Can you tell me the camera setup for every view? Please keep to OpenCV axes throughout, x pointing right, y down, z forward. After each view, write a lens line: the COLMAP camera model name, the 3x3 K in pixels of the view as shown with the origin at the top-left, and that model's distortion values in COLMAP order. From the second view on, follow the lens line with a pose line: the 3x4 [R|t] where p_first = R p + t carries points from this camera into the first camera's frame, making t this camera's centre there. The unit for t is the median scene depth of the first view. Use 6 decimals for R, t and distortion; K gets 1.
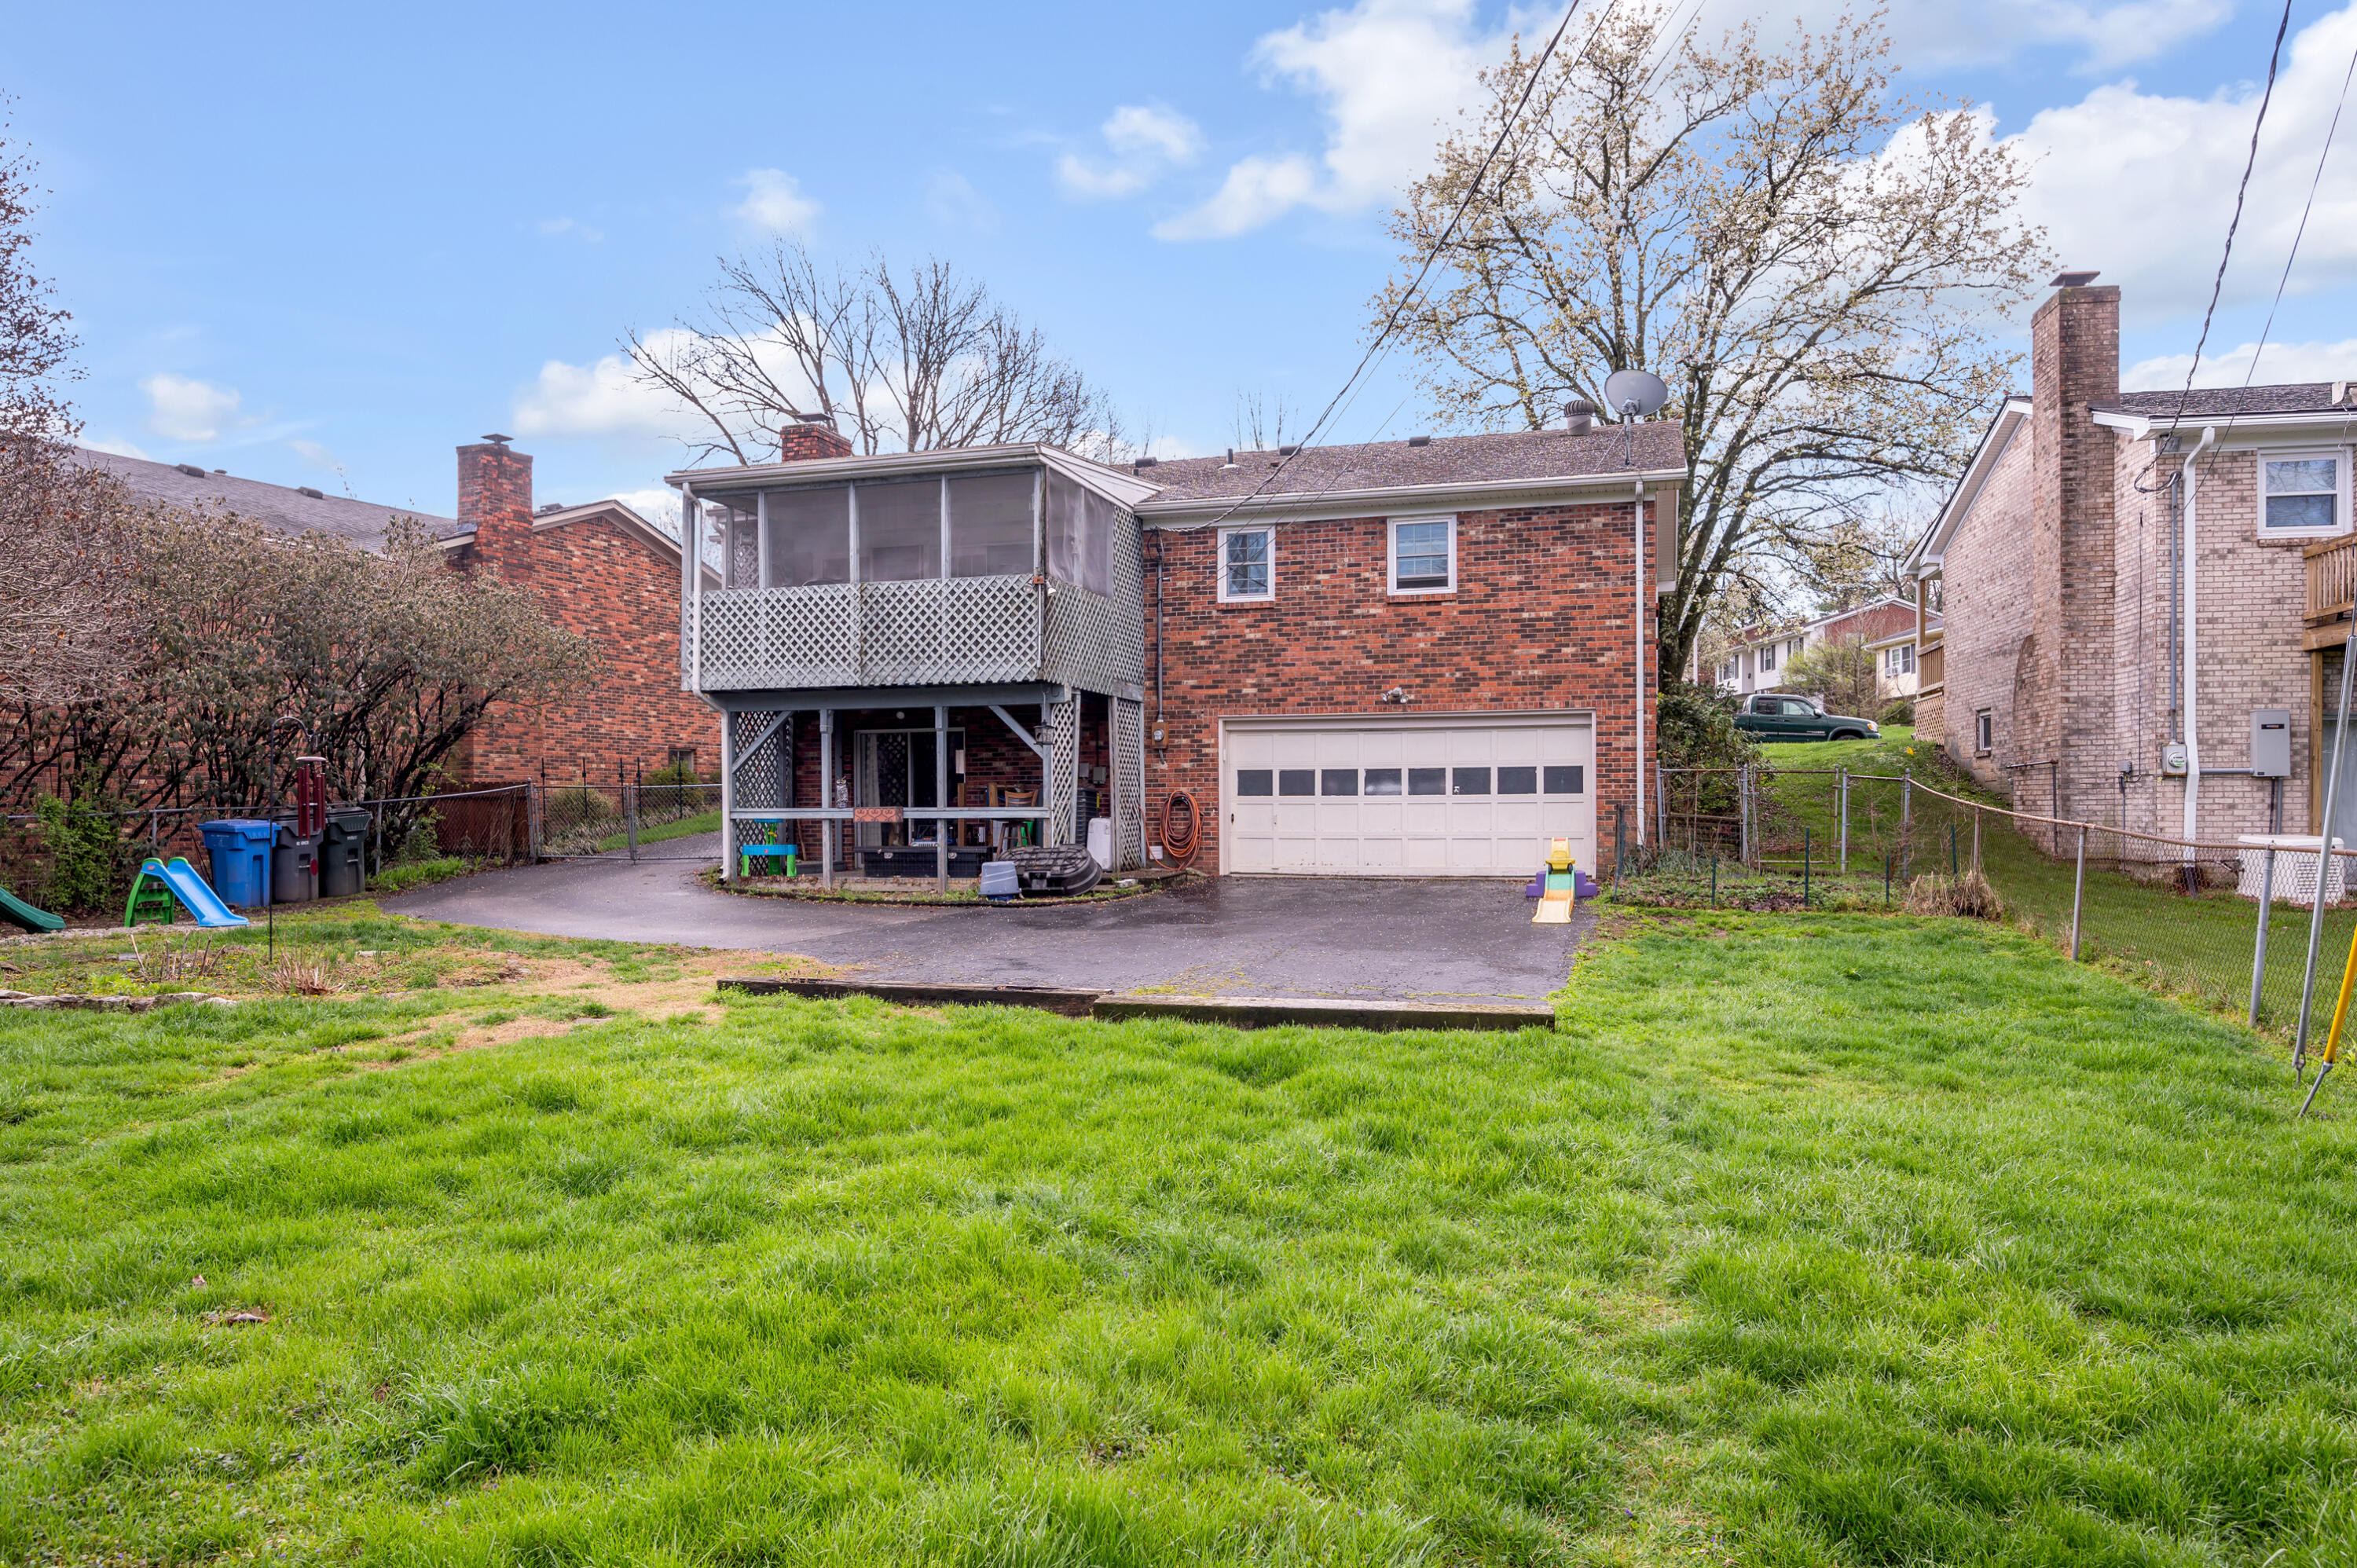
lens RADIAL K [[1482.3, 0, 1178.5], [0, 1482.3, 784.0], [0, 0, 1]] dist [-0.005429, 0.002729]
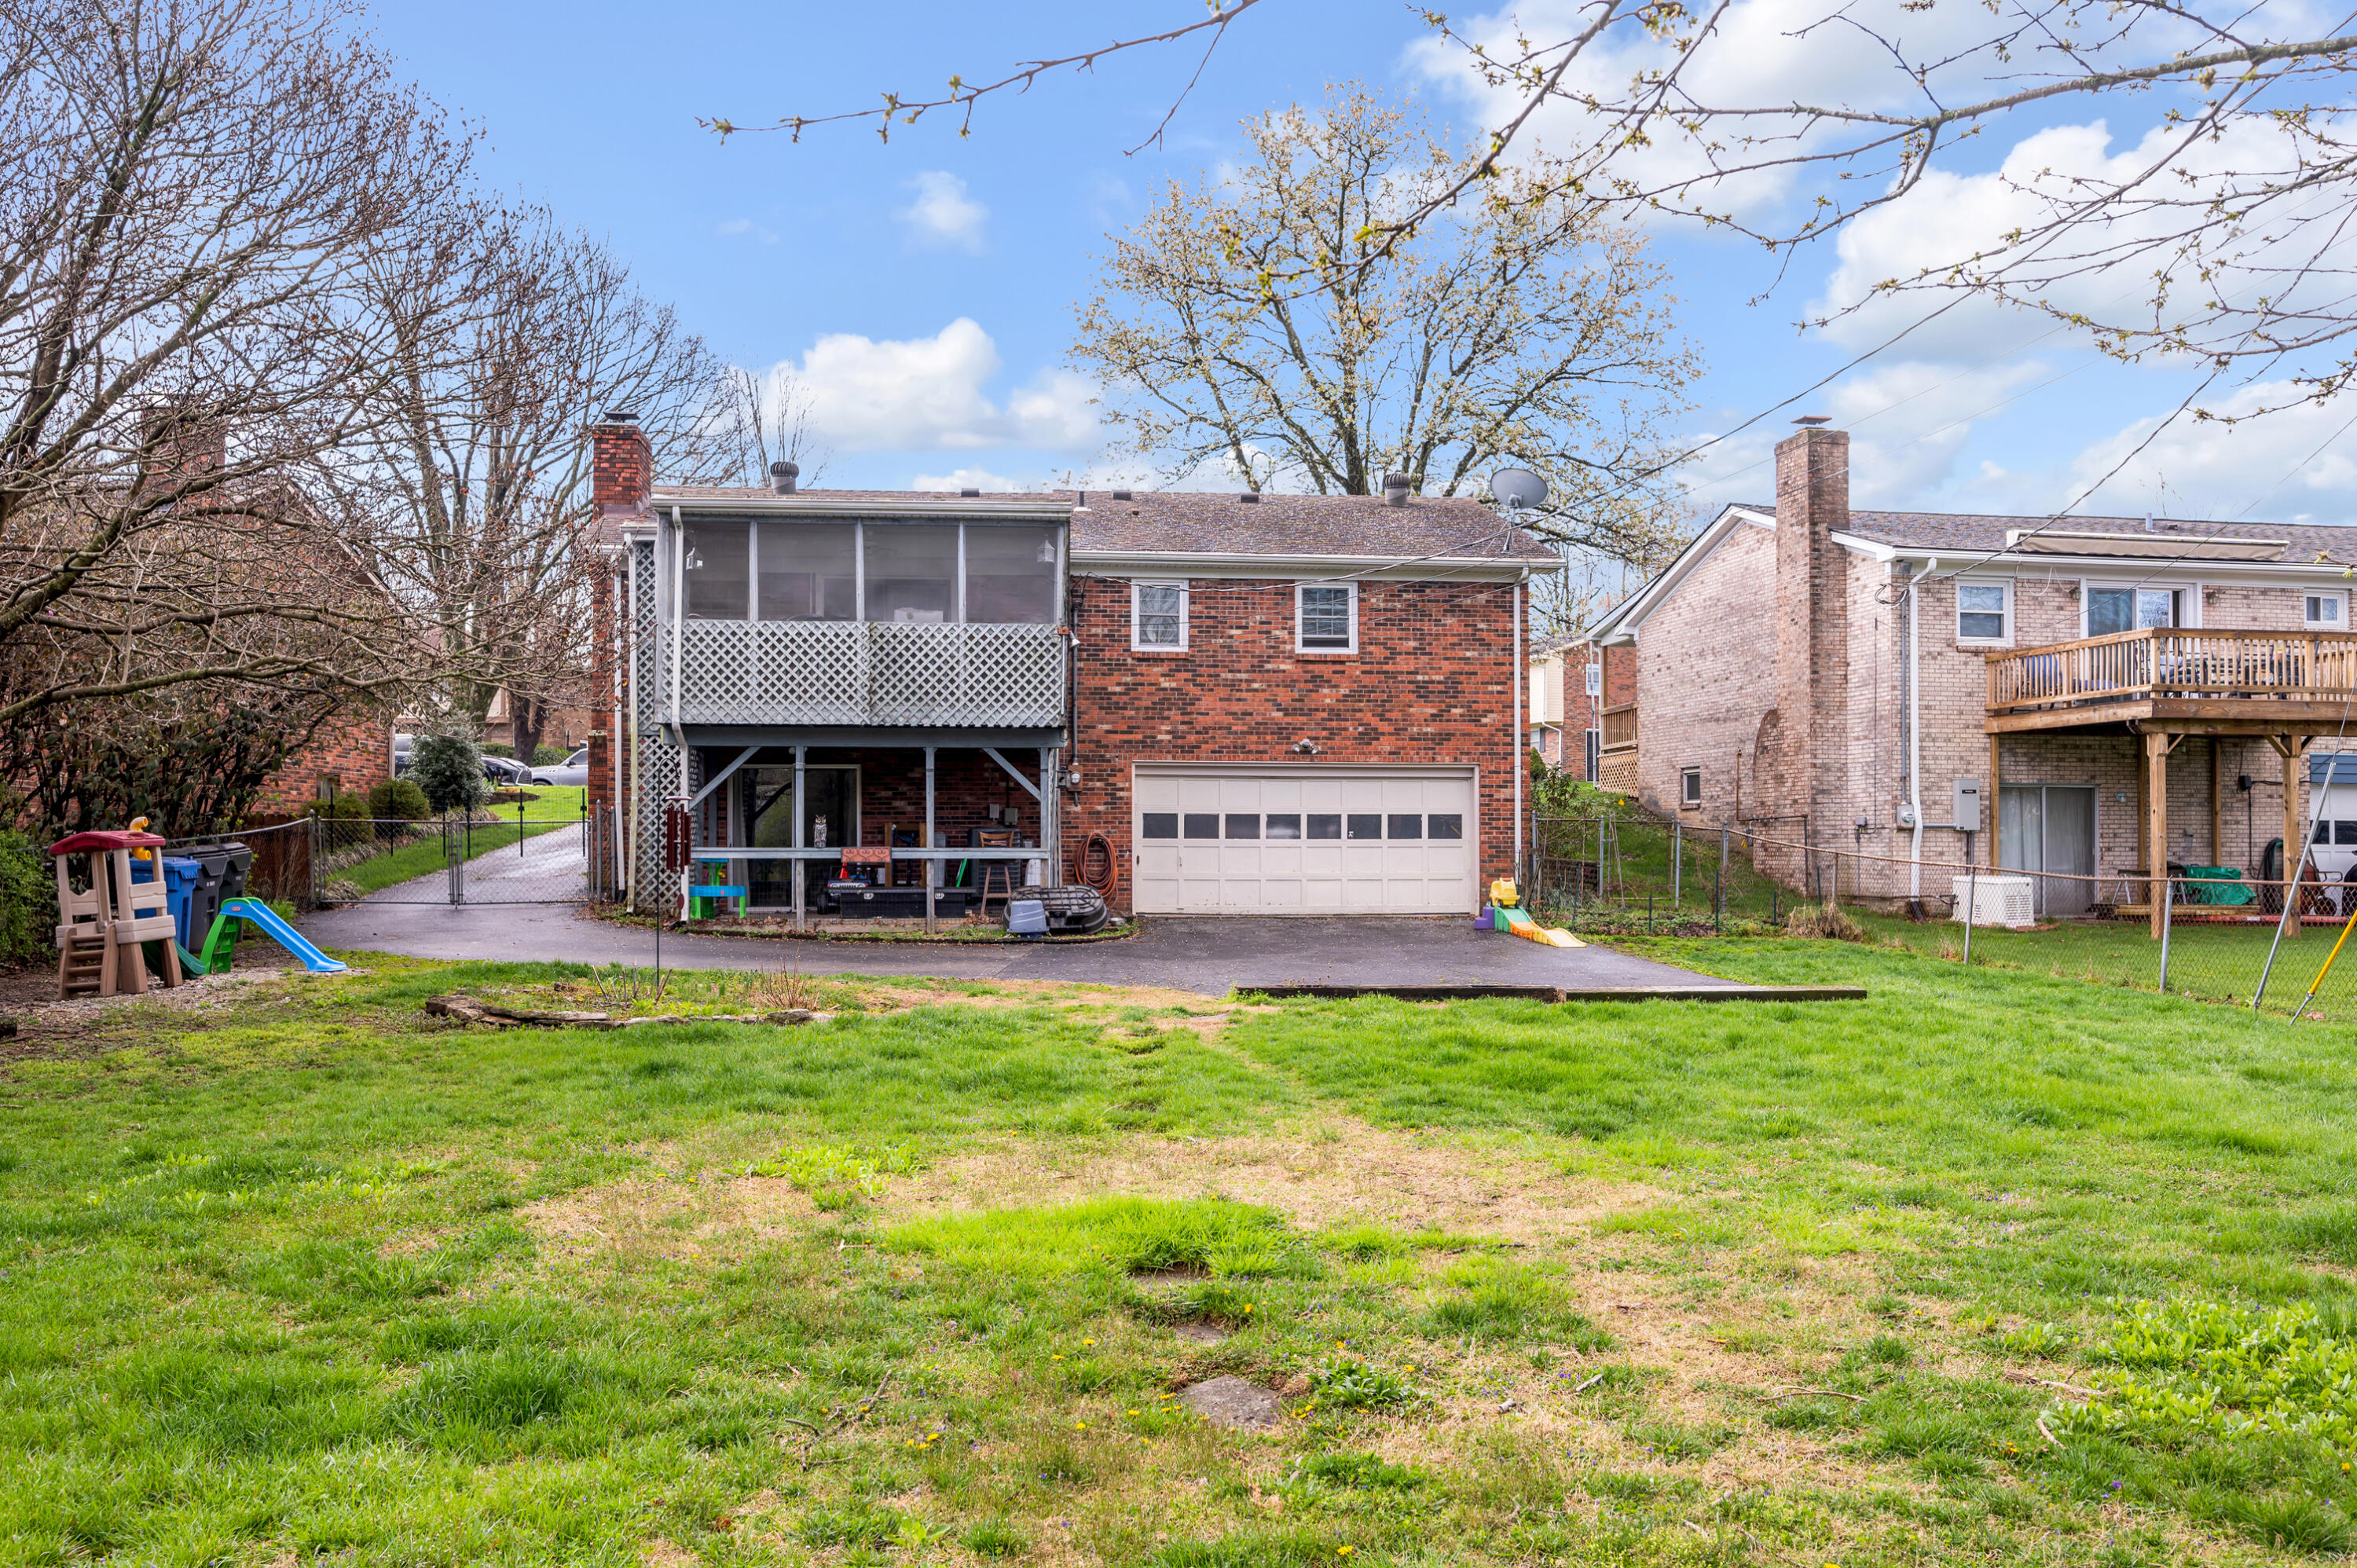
lens RADIAL K [[1765.2, 0, 1178.5], [0, 1765.2, 784.0], [0, 0, 1]] dist [0.004227, -0.000165]
pose [[0.931153, 0.019395, 0.364113, -0.430149], [-0.011624, 0.999656, -0.023521, -0.001206], [-0.364444, 0.017669, 0.931058, -0.170565]]
